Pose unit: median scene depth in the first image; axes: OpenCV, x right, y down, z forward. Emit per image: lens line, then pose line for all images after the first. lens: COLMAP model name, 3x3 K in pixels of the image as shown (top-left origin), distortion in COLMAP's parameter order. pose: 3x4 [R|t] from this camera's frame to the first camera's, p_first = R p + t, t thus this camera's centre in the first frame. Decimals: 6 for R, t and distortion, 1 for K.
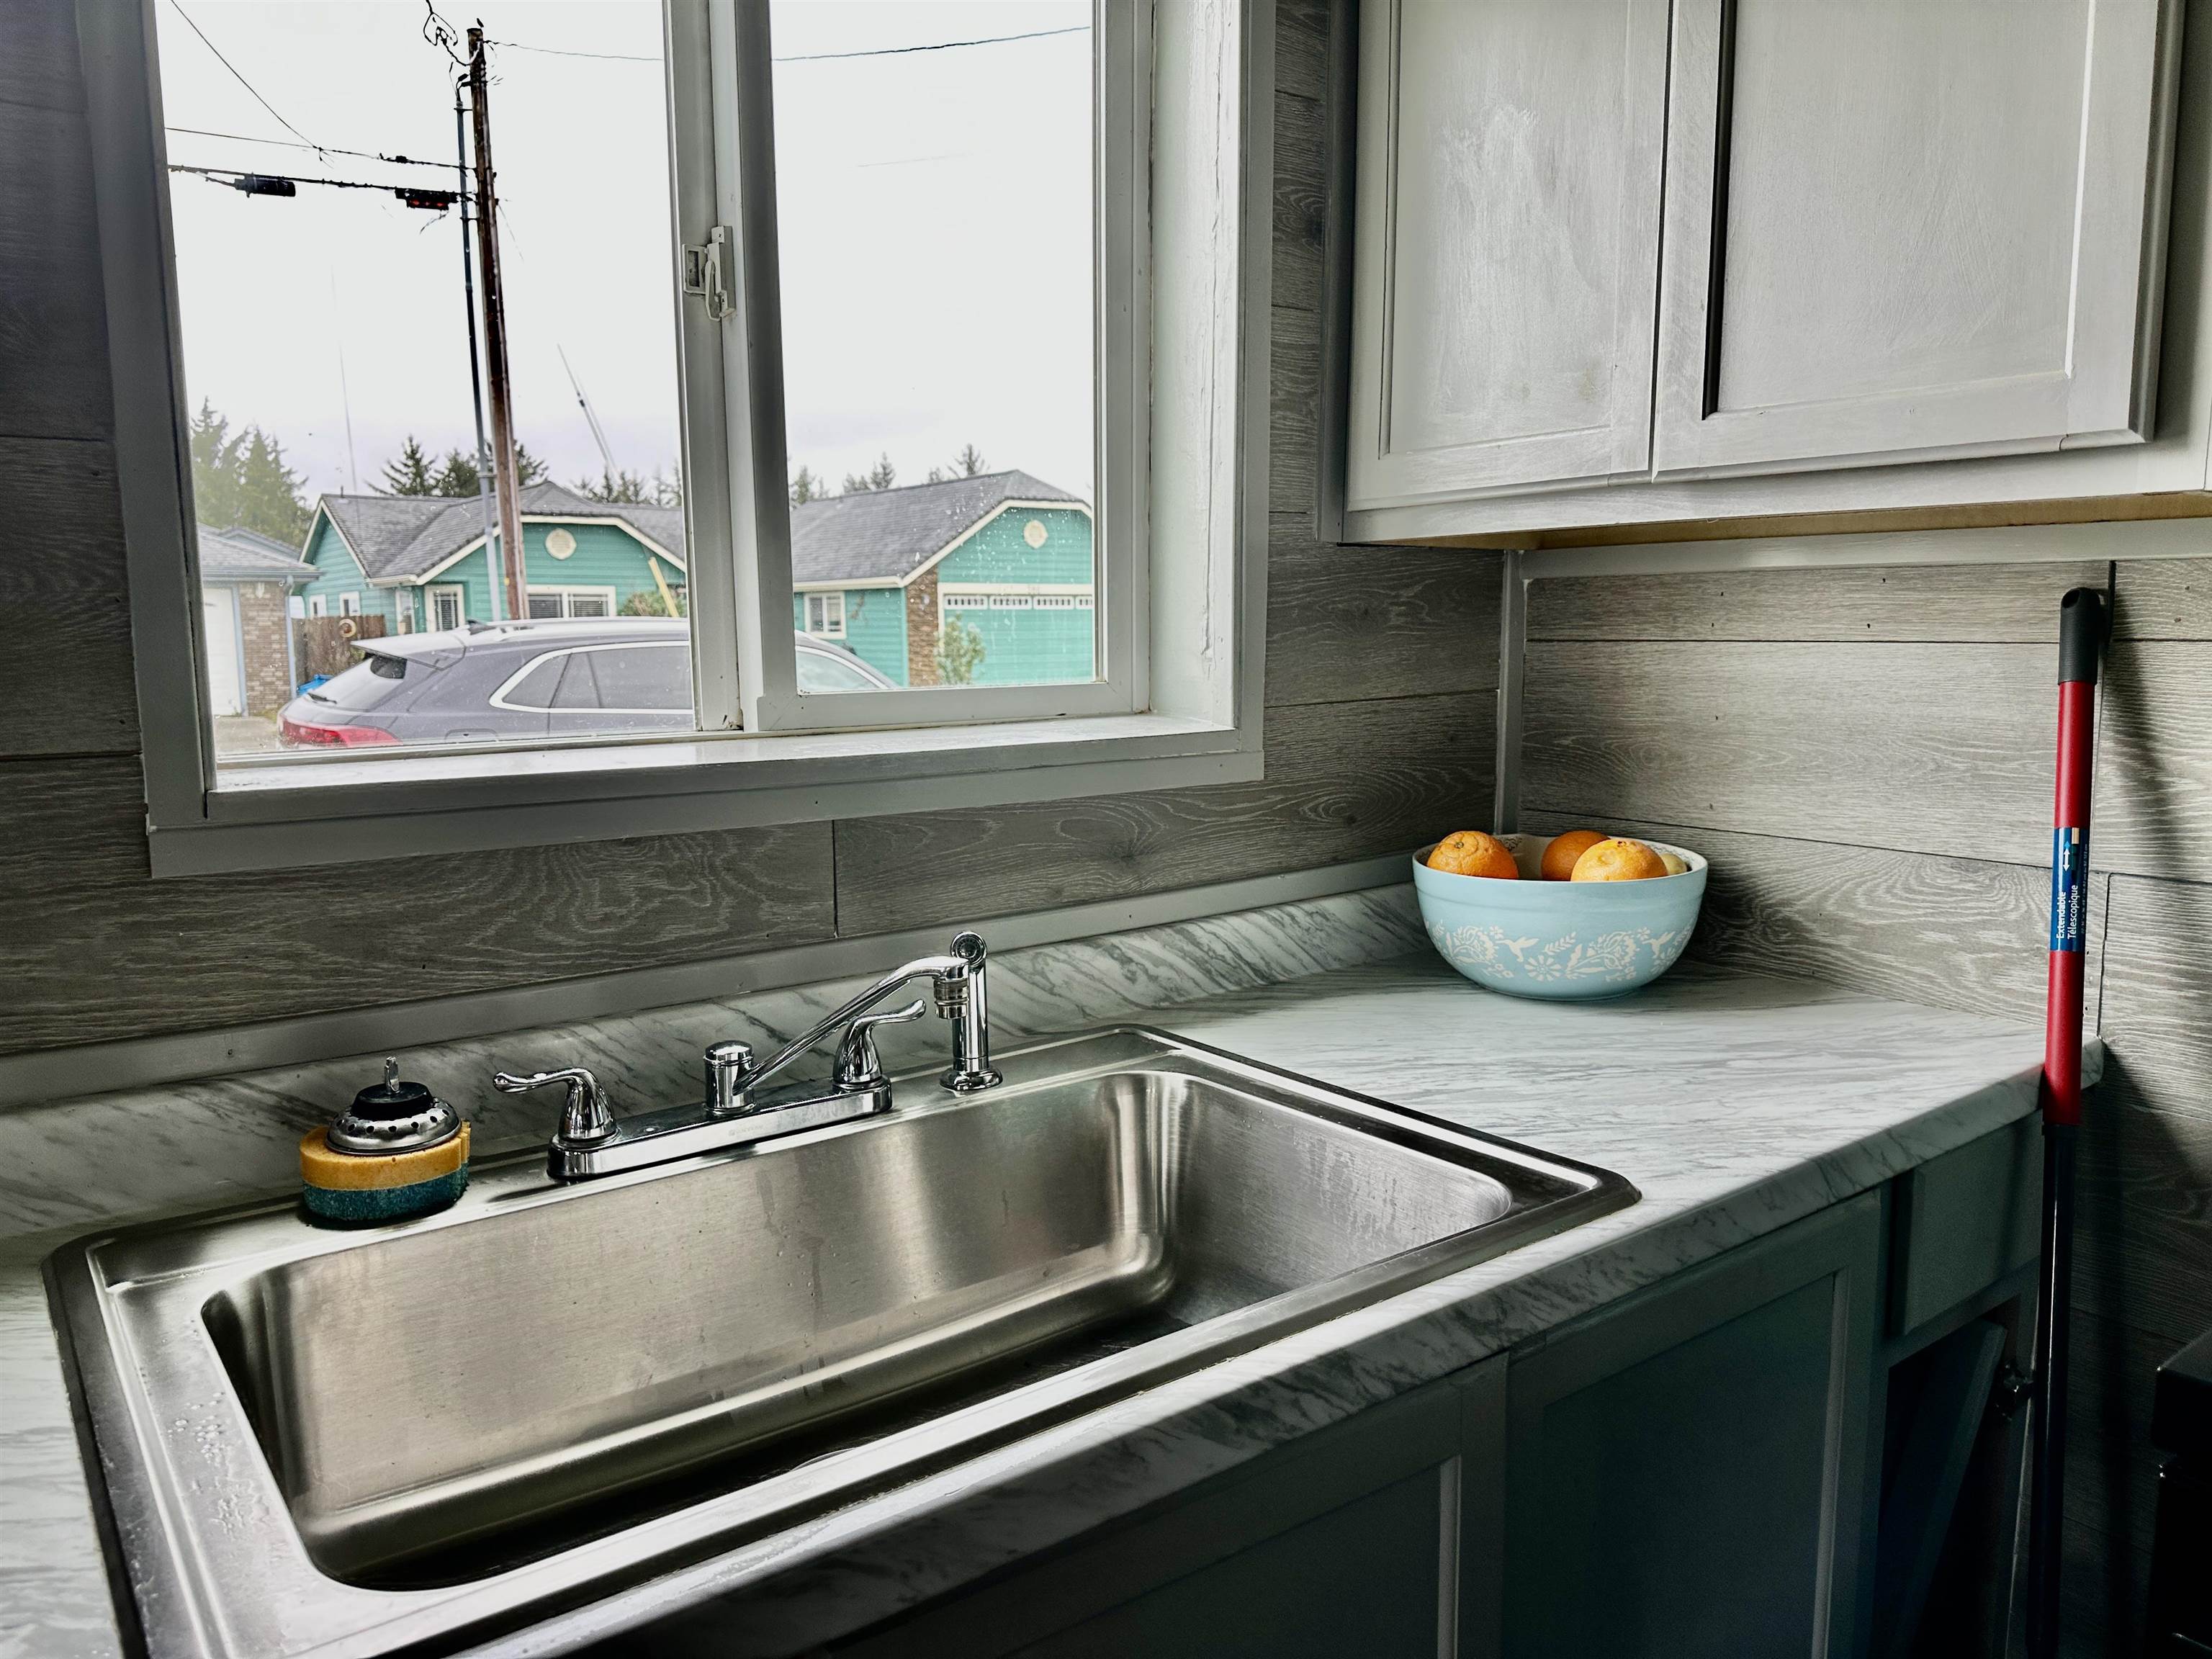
lens RADIAL K [[1609.0, 0, 1106.0], [0, 1609.0, 829.5], [0, 0, 1]] dist [0.006399, 0.001773]
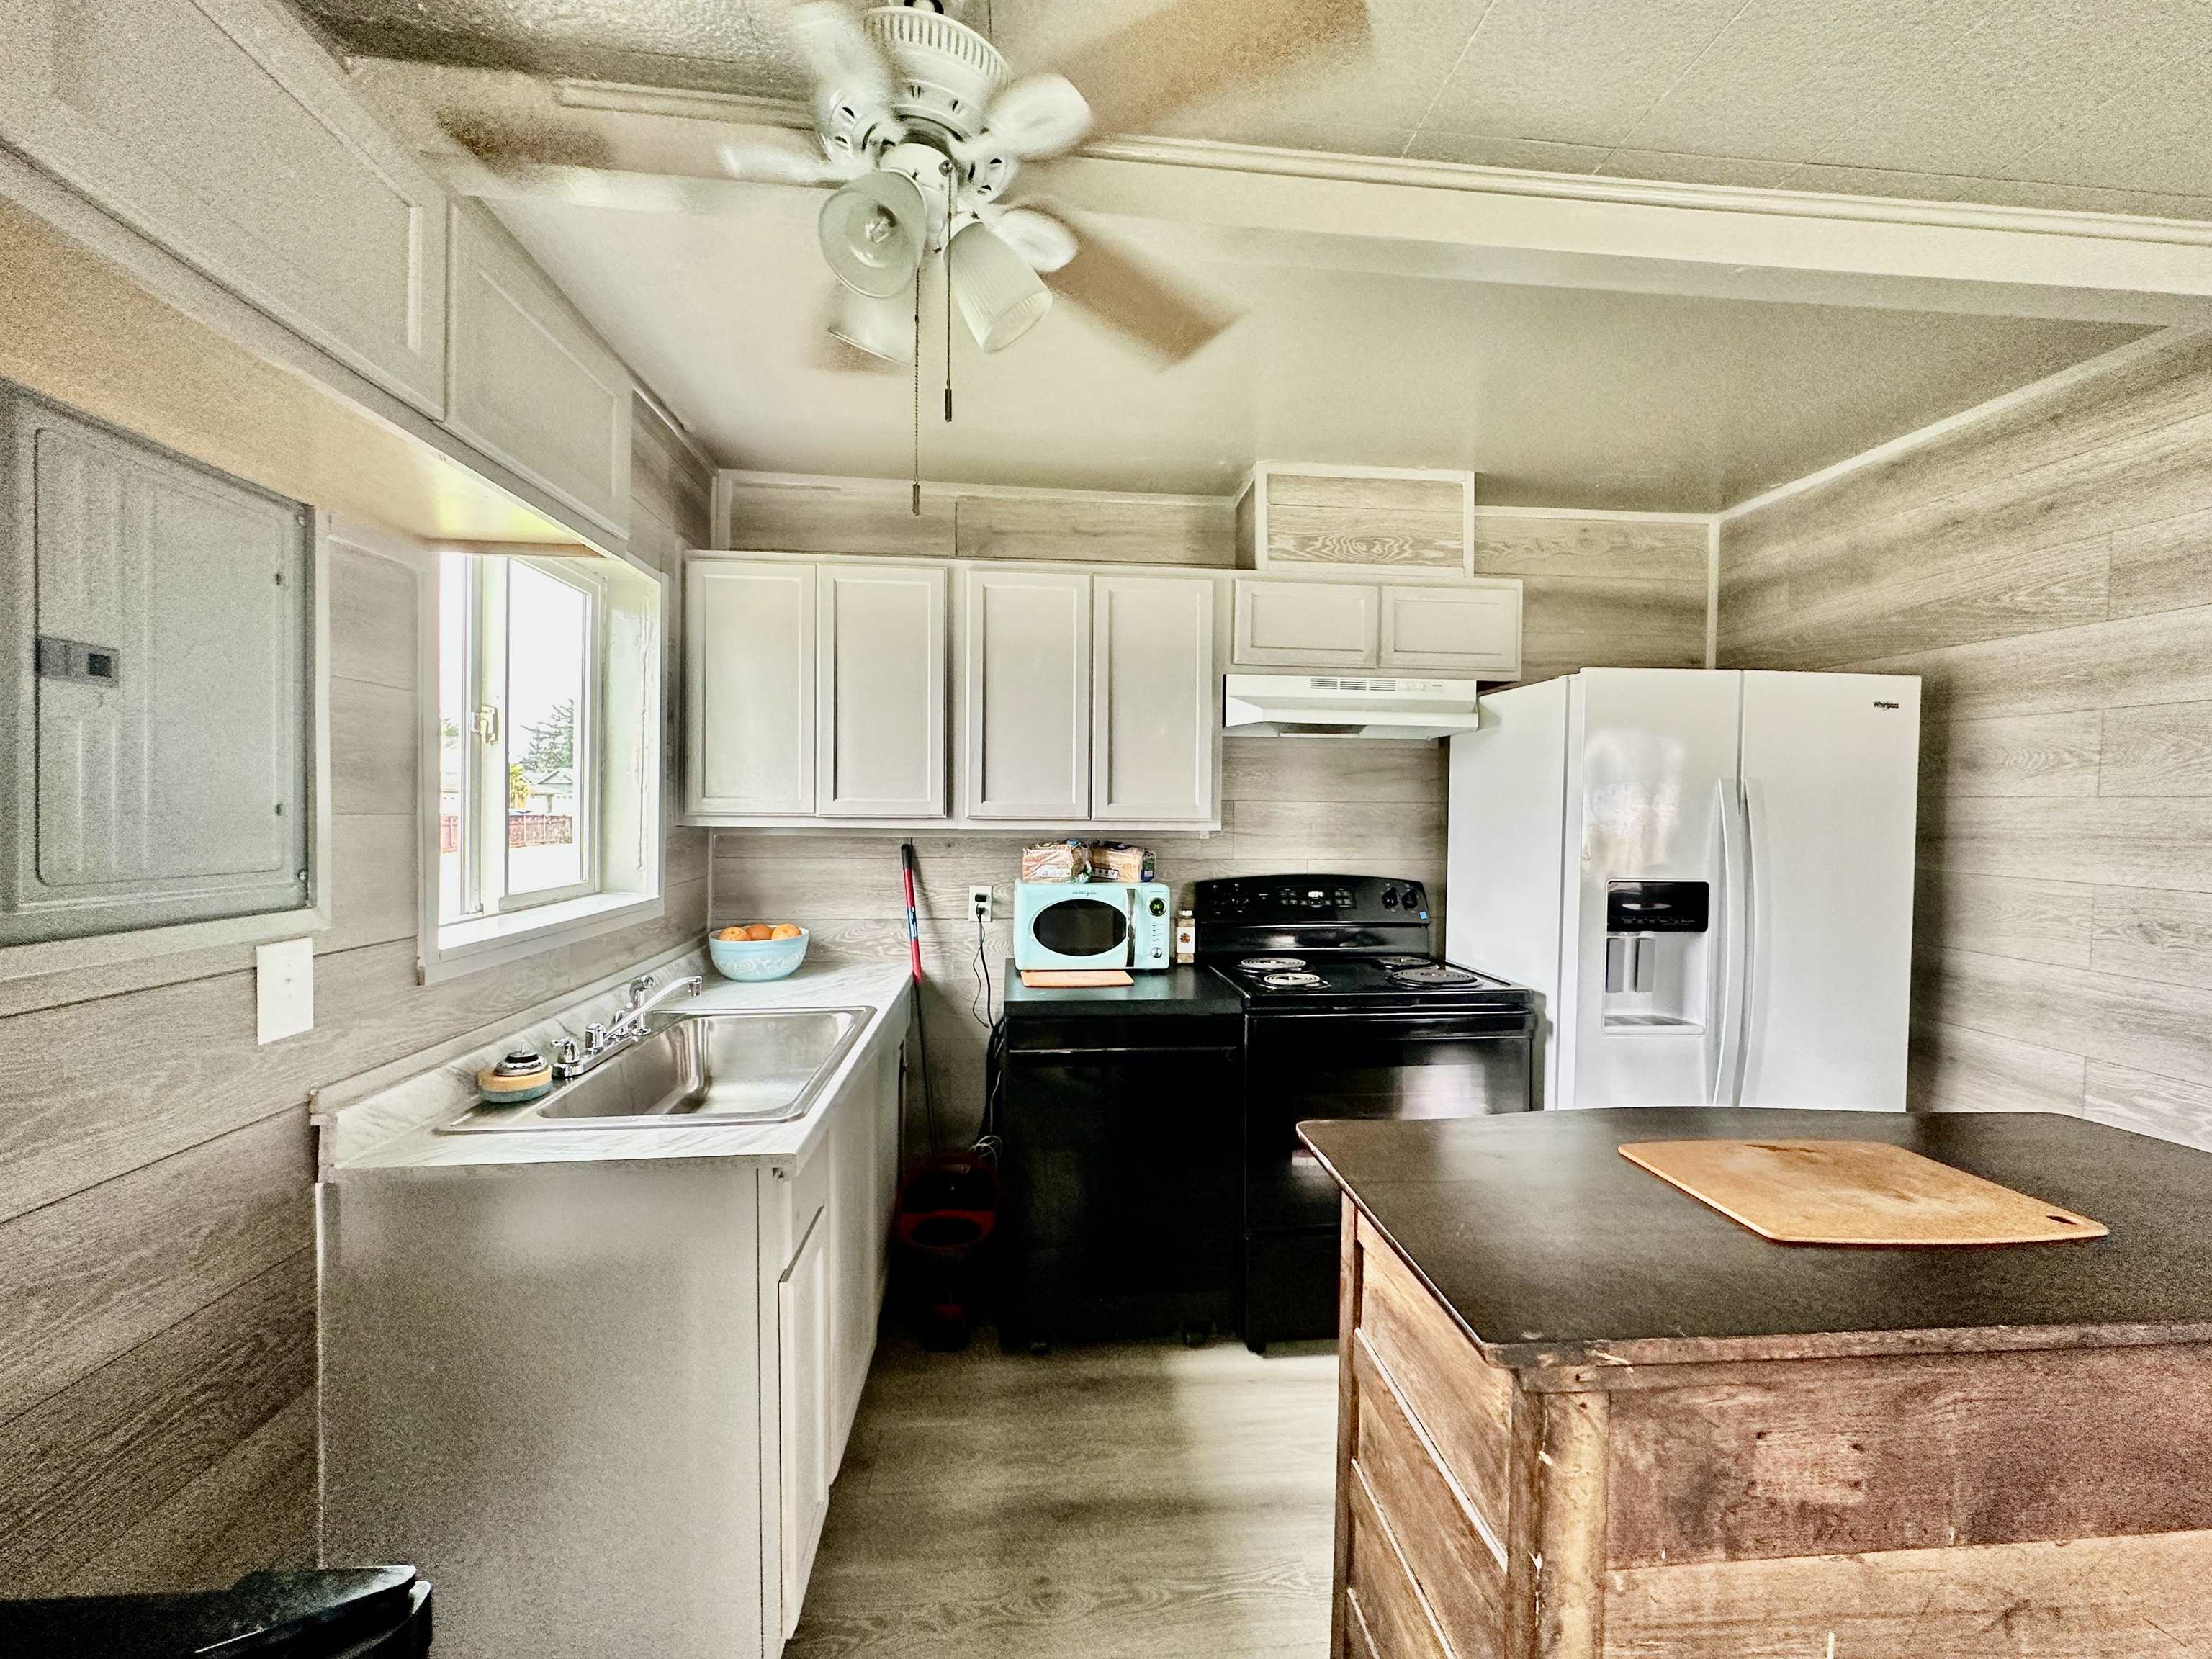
lens RADIAL K [[880.6, 0, 1106.0], [0, 880.6, 829.5], [0, 0, 1]] dist [-0.000376, -0.000015]
pose [[0.513770, -0.001468, 0.857927, -0.816980], [0.095350, 0.993901, -0.055400, -0.022554], [-0.852613, 0.110266, 0.510776, -0.405701]]
